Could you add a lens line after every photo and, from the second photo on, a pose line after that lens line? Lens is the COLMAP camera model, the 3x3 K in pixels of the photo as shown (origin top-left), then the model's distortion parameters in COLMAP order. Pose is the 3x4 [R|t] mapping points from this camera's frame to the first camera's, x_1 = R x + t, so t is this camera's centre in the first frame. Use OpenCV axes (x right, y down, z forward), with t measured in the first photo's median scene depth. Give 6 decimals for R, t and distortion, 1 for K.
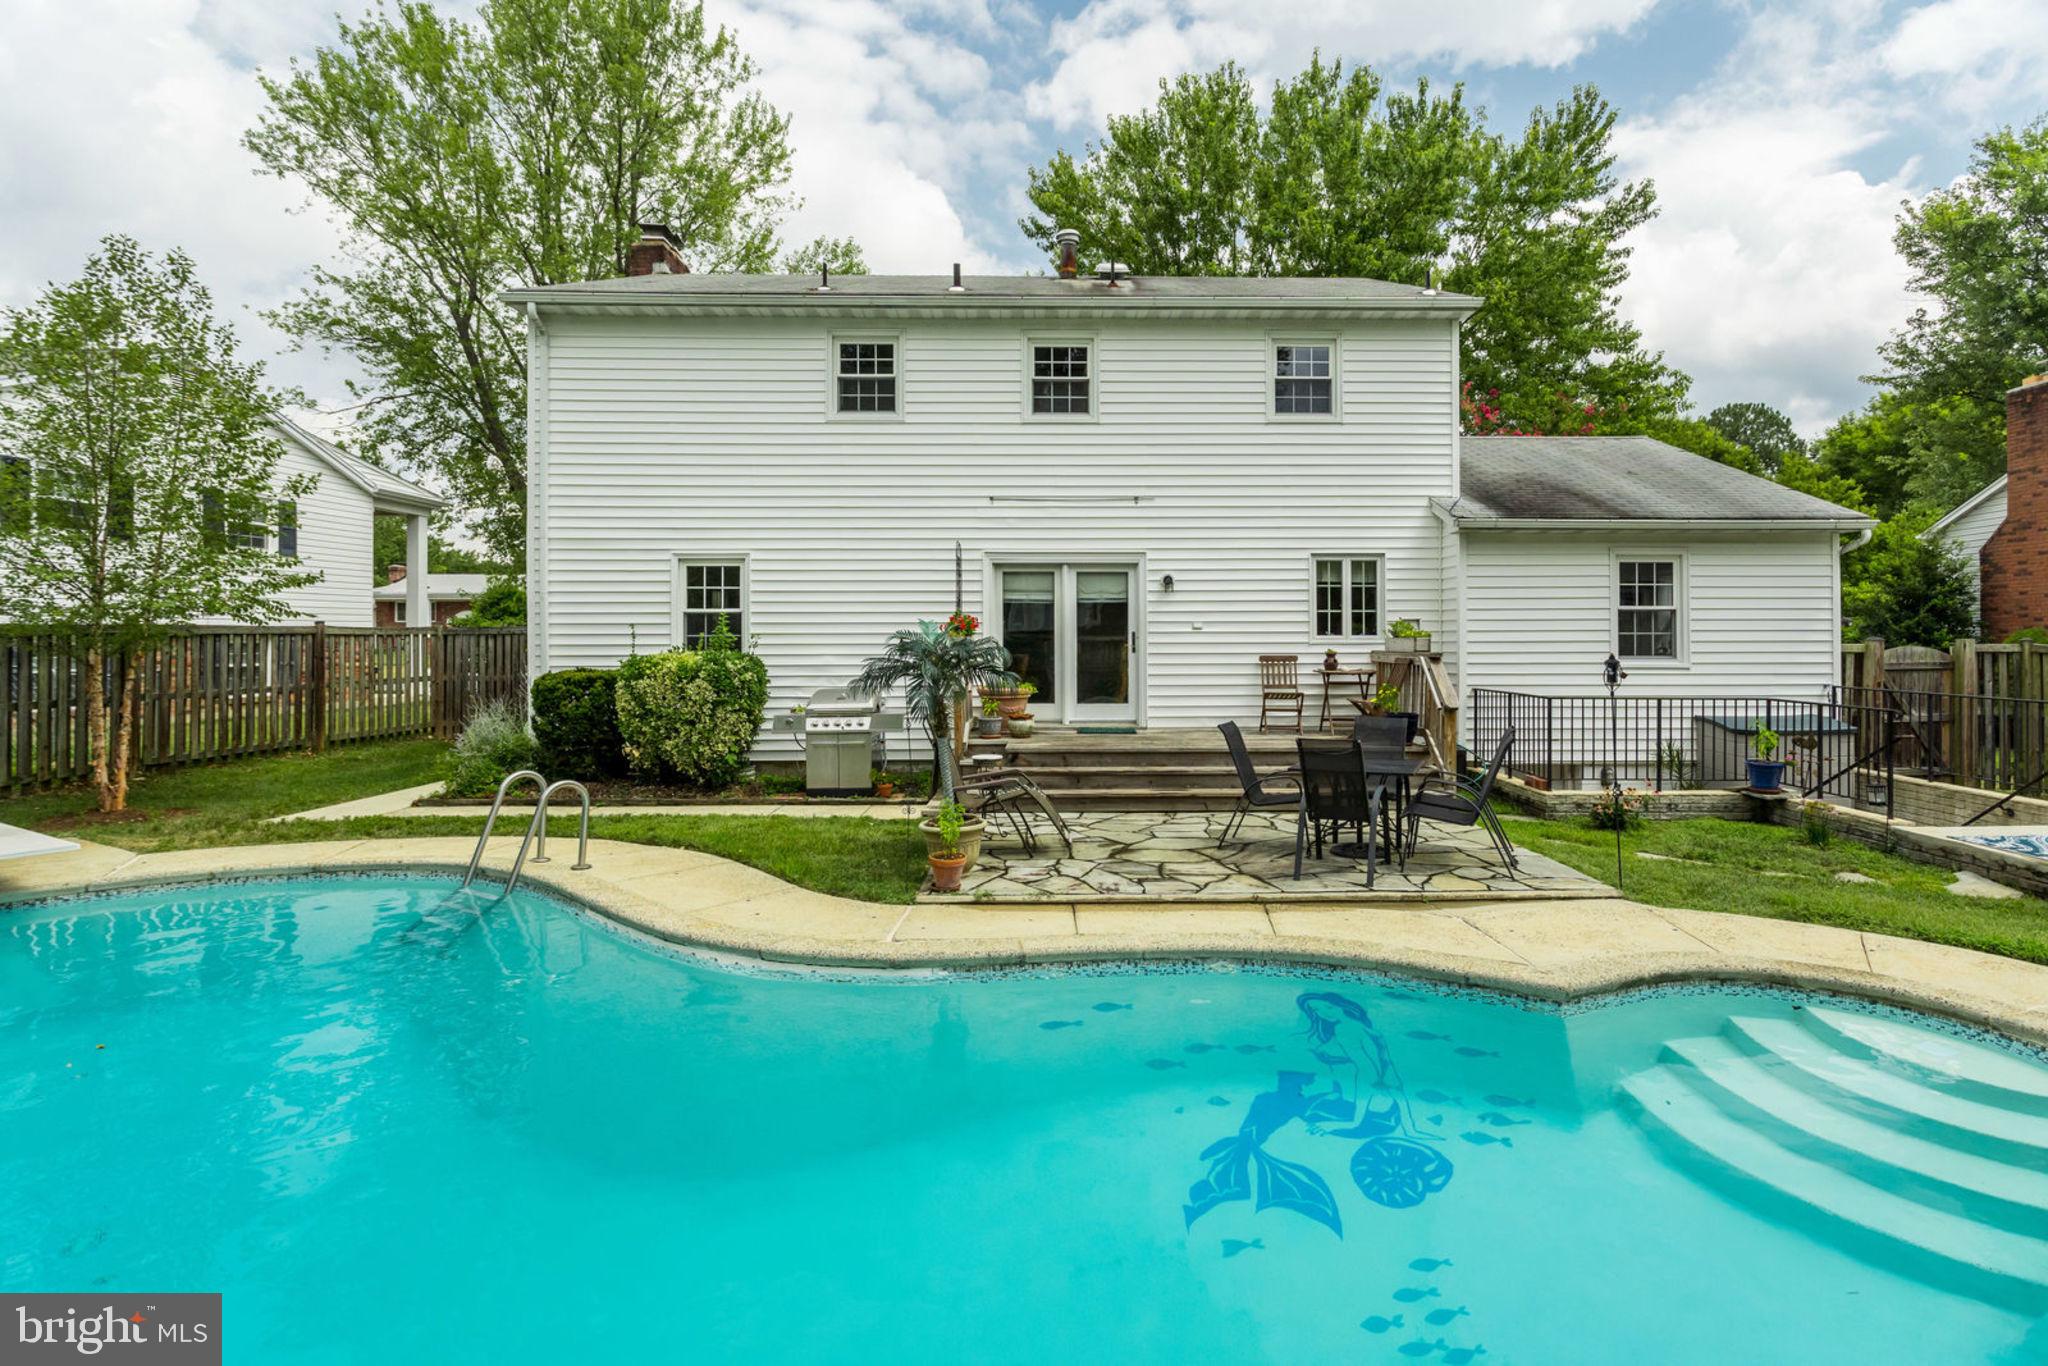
lens RADIAL K [[933.5, 0, 1024.0], [0, 933.5, 683.0], [0, 0, 1]] dist [-0.015724, 0.000168]
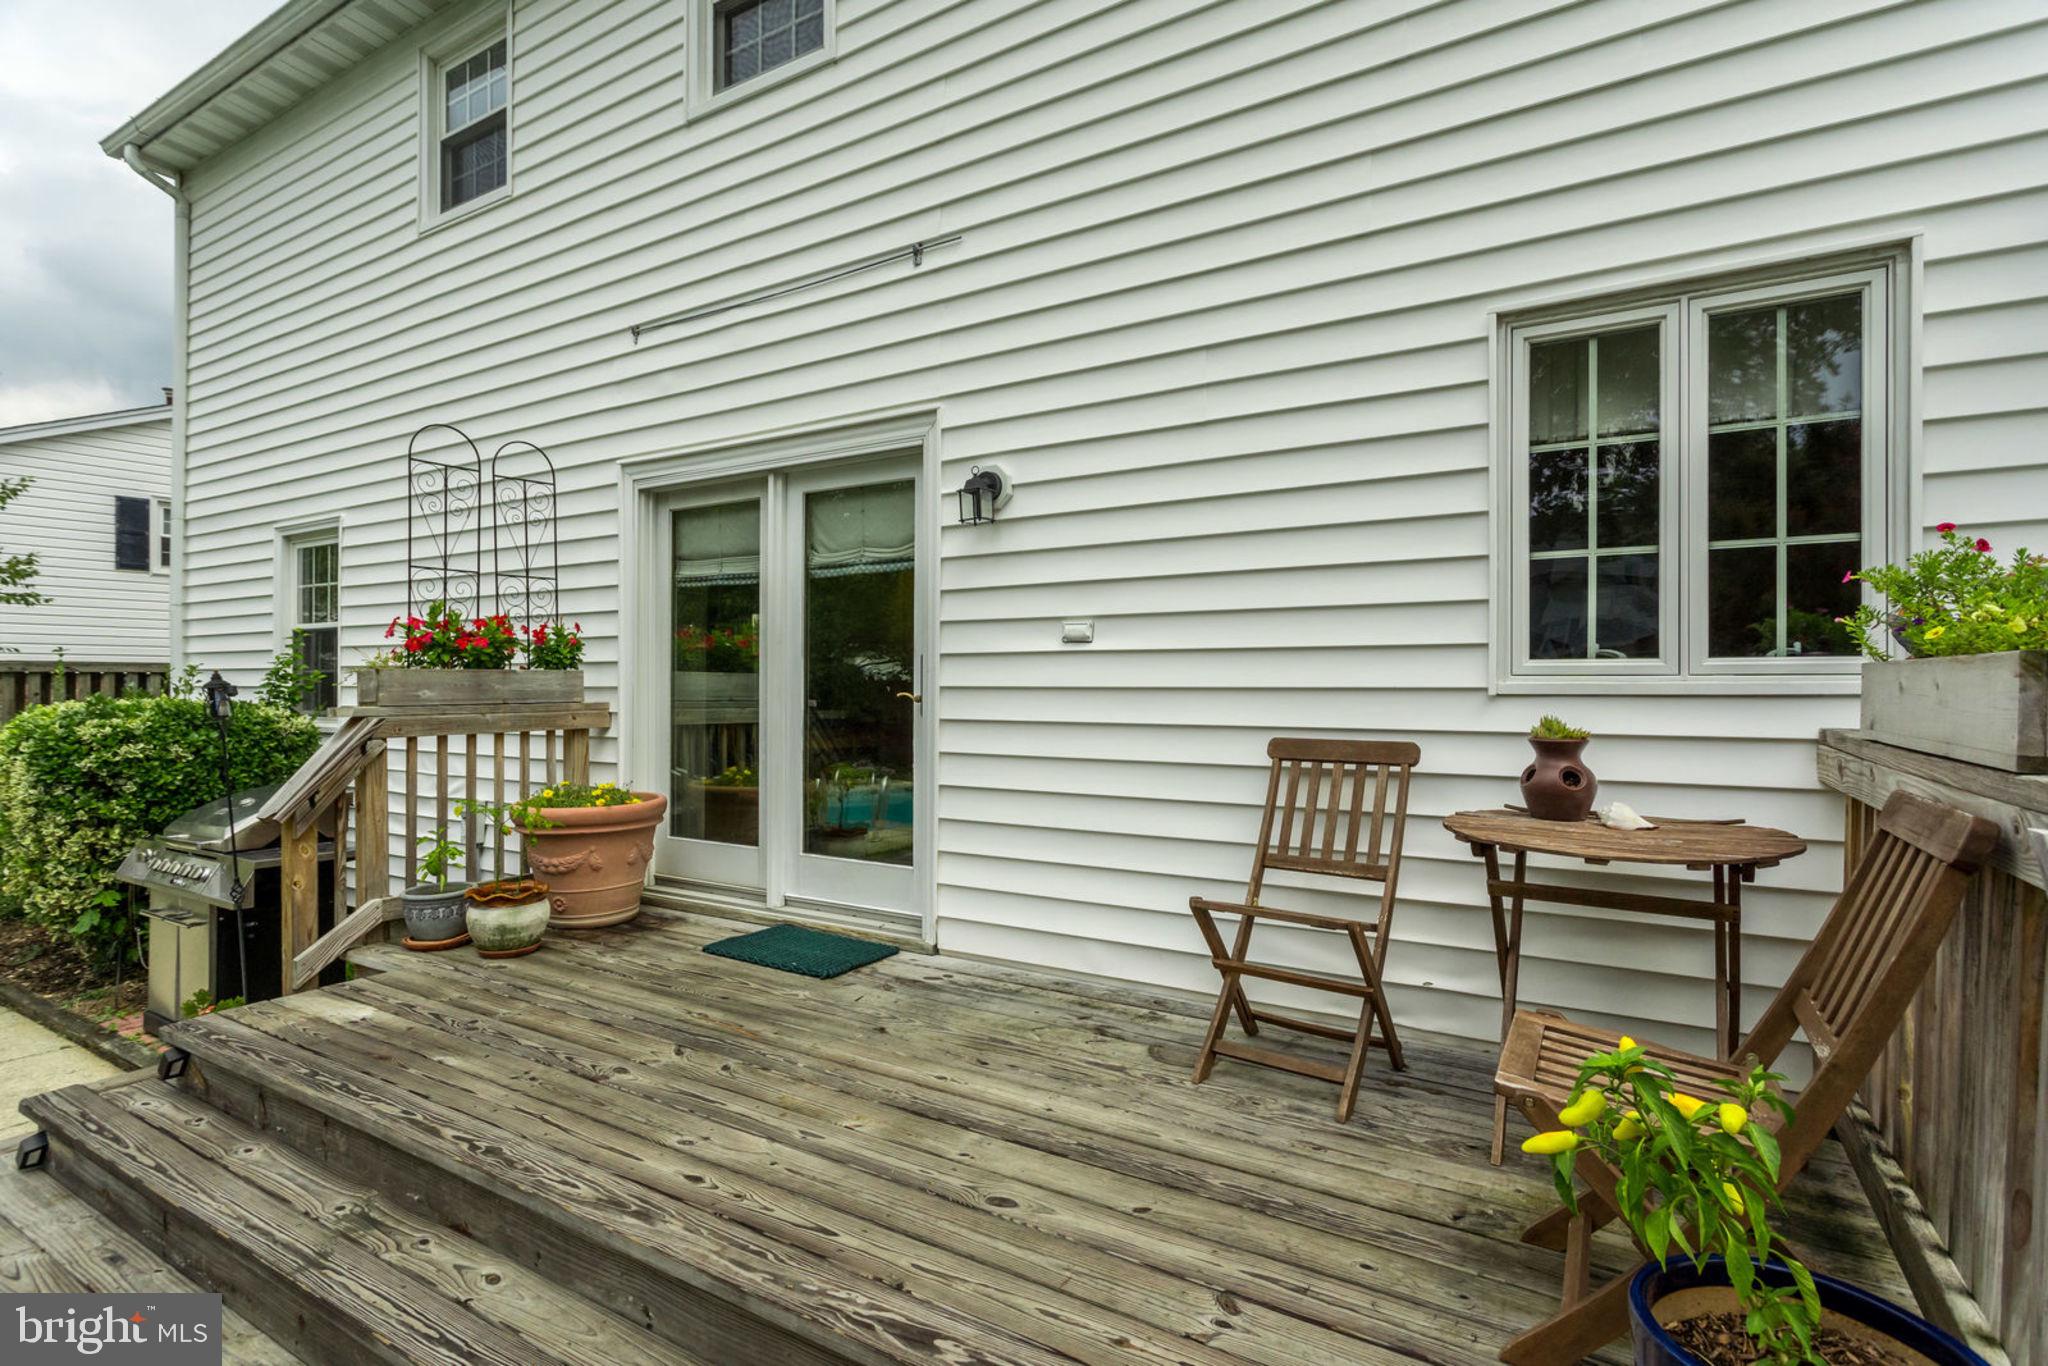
lens RADIAL K [[1044.3, 0, 1024.0], [0, 1044.3, 683.0], [0, 0, 1]] dist [0.004266, 0.001853]
pose [[0.829859, 0.000733, -0.557973, 0.356419], [0.000377, 0.999998, 0.001875, -0.044760], [0.557974, -0.001766, 0.829857, 0.707290]]
